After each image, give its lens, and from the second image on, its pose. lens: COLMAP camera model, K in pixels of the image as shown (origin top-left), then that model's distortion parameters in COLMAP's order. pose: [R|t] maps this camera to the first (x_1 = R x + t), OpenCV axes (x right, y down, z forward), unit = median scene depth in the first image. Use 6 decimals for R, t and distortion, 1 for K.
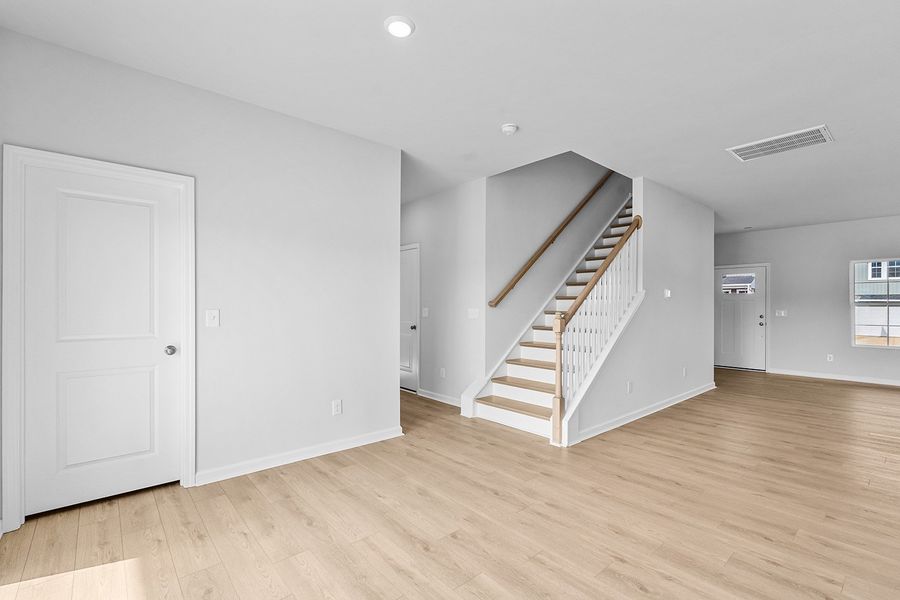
lens RADIAL K [[398.9, 0, 455.4], [0, 398.9, 305.1], [0, 0, 1]] dist [-0.001373, -0.000454]
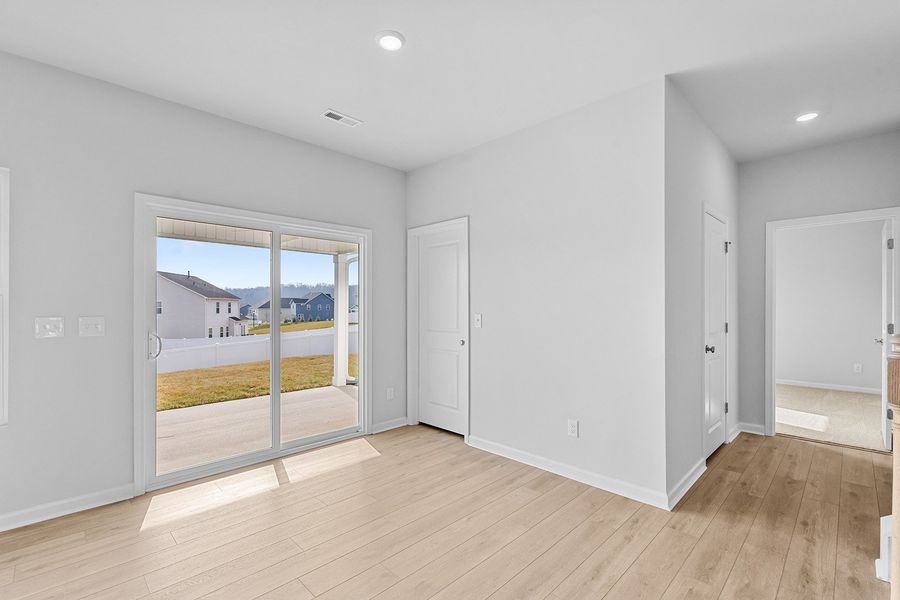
lens RADIAL K [[400.5, 0, 448.9], [0, 400.5, 309.8], [0, 0, 1]] dist [0.001202, 0.000284]
pose [[0.061087, 0.000312, -0.998132, 0.682995], [0.008275, 0.999965, 0.000819, -0.004197], [0.998098, -0.008309, 0.061083, 0.836953]]
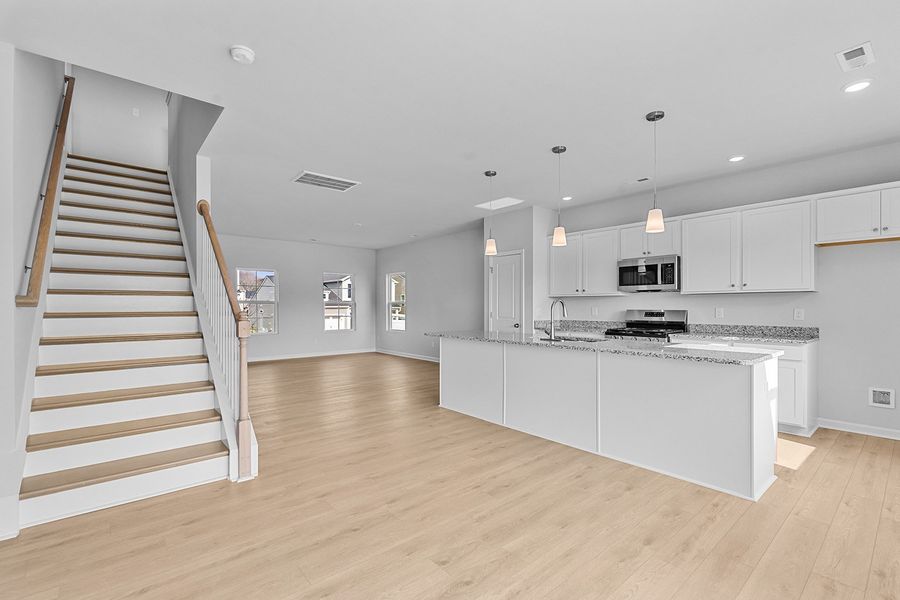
lens RADIAL K [[407.3, 0, 452.0], [0, 407.3, 299.9], [0, 0, 1]] dist [-0.003283, -0.000555]
pose [[0.016878, 0.010981, 0.999797, -0.701320], [-0.002358, 0.999937, -0.010943, 0.005299], [-0.999855, -0.002173, 0.016903, 0.744664]]
